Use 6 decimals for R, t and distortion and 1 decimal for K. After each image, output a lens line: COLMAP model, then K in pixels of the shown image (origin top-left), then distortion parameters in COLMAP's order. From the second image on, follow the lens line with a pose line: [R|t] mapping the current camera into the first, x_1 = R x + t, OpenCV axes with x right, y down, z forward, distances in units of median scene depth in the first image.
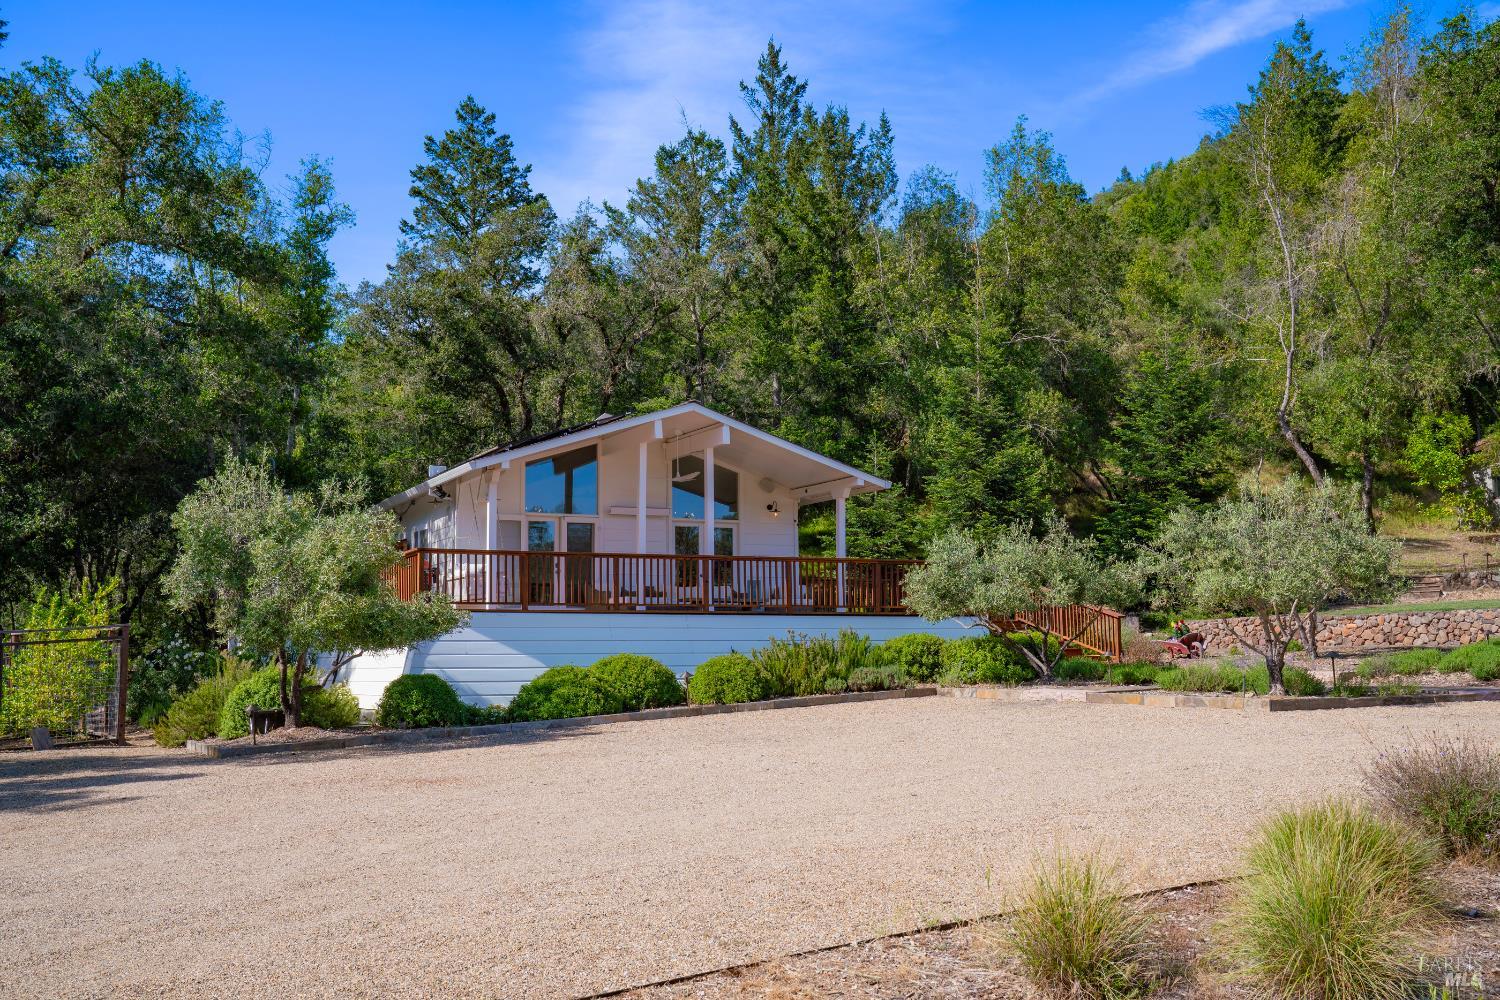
lens RADIAL K [[1594.8, 0, 734.5], [0, 1594.8, 496.4], [0, 0, 1]] dist [0.045515, 0.000000]
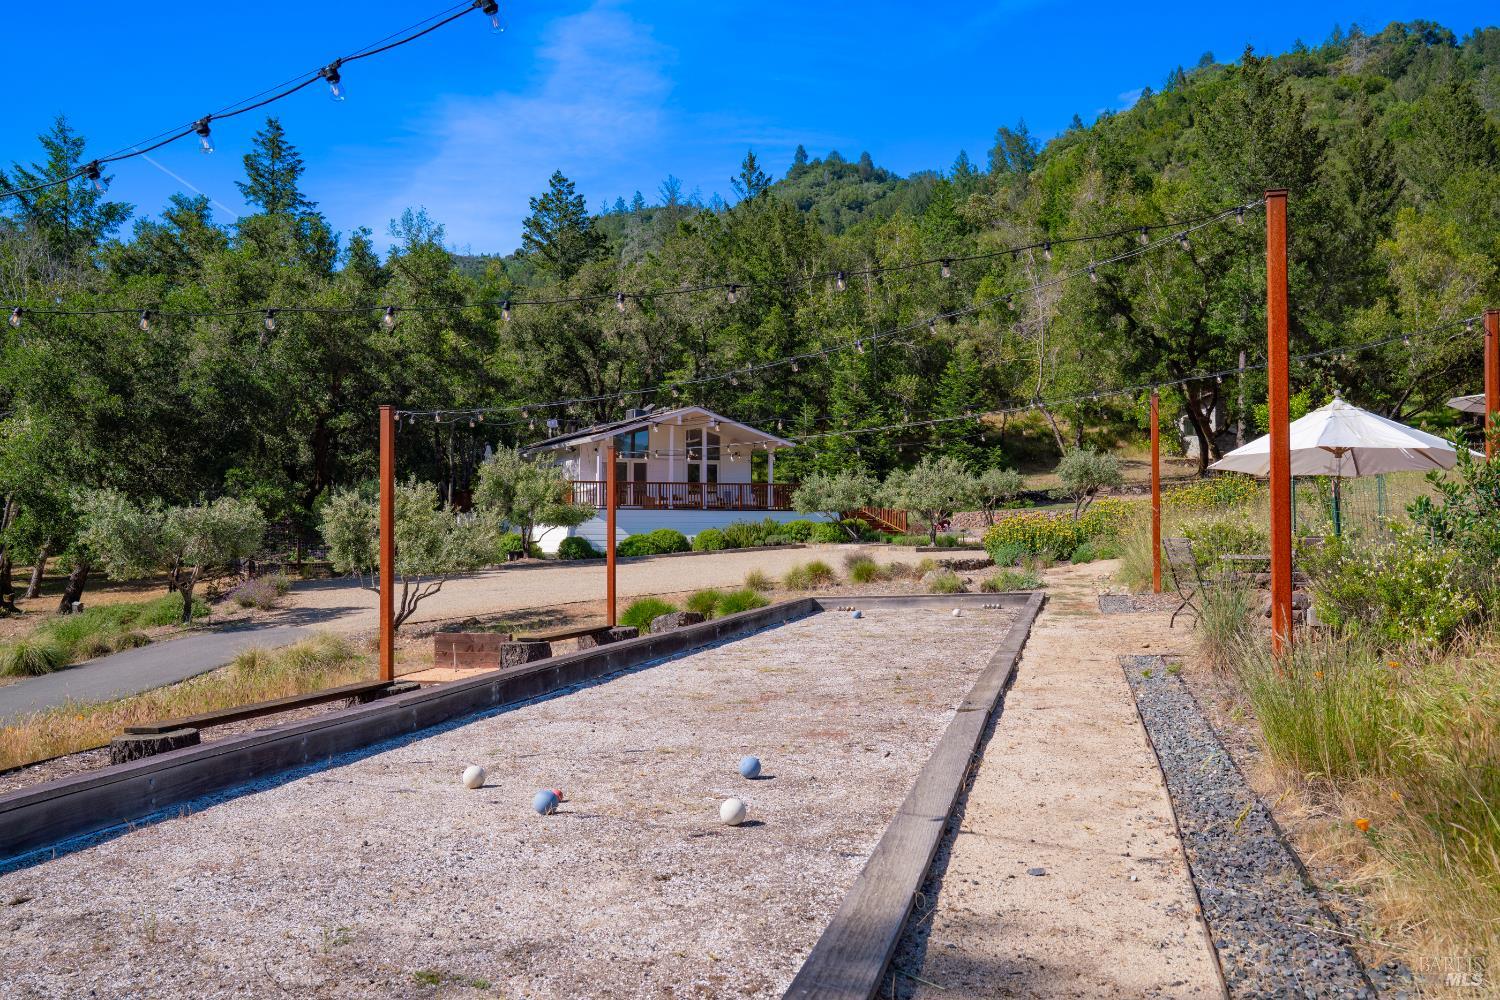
lens RADIAL K [[1428.0, 0, 753.2], [0, 1428.0, 485.6], [0, 0, 1]] dist [0.007750, 0.000000]
pose [[0.999969, 0.005890, 0.005183, 0.028906], [-0.006233, 0.997606, 0.068878, -0.063931], [-0.004765, -0.068908, 0.997612, -0.634885]]
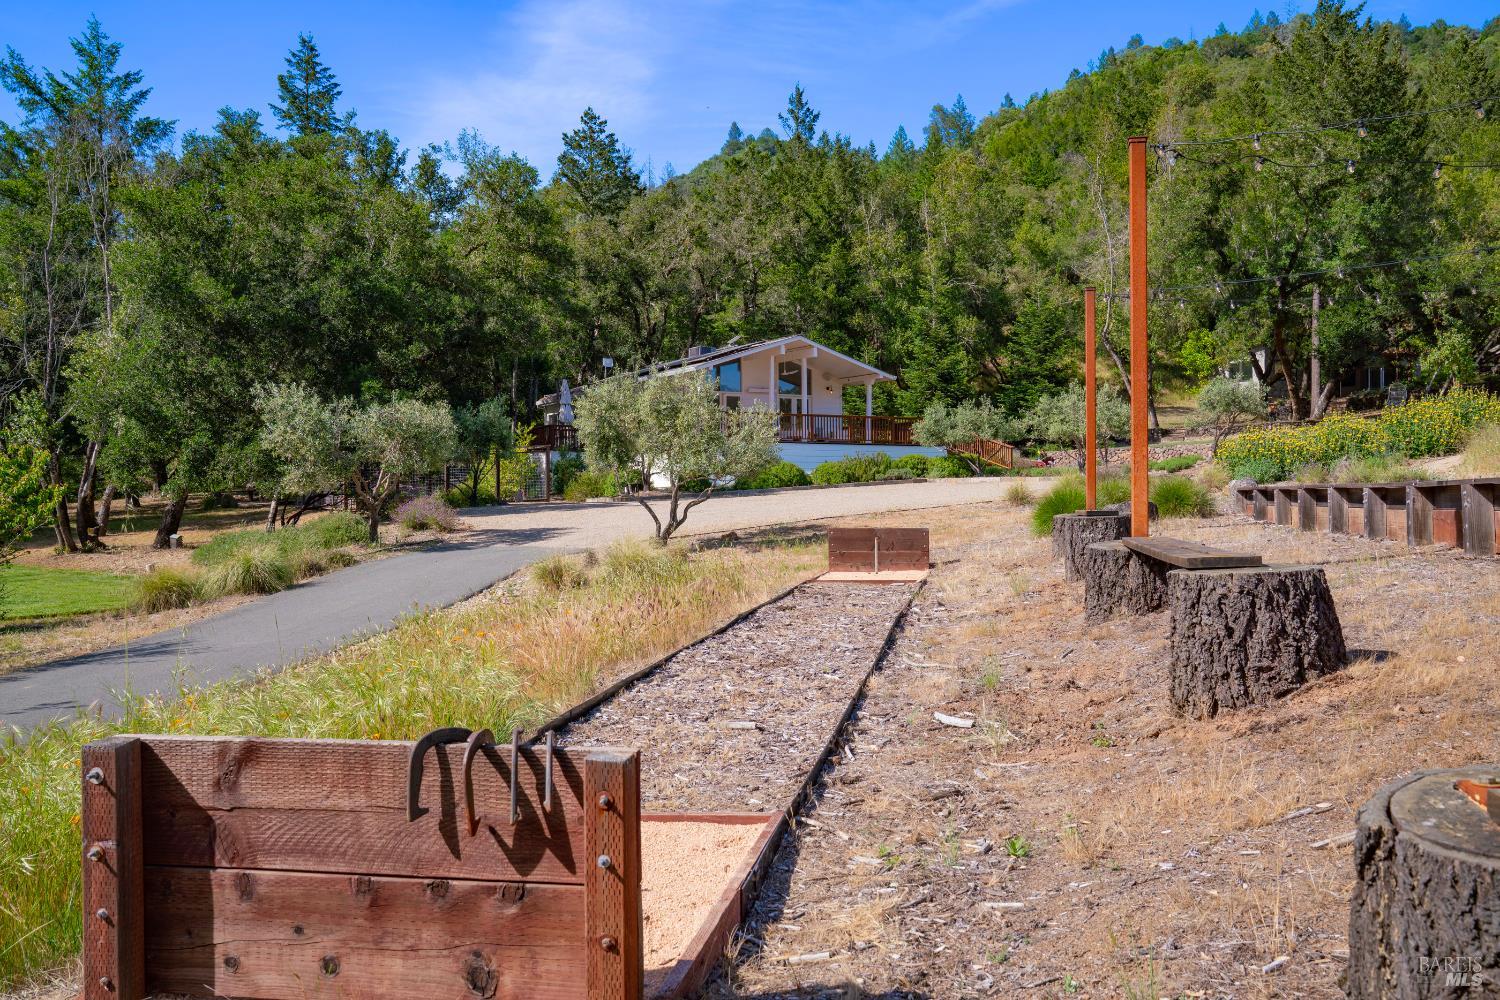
lens RADIAL K [[1369.4, 0, 759.4], [0, 1369.4, 502.0], [0, 0, 1]] dist [-0.005220, 0.017810]
pose [[0.997746, 0.003991, 0.066990, -0.140929], [-0.010799, 0.994769, 0.101577, -0.019820], [-0.066234, -0.102072, 0.992570, -0.509226]]
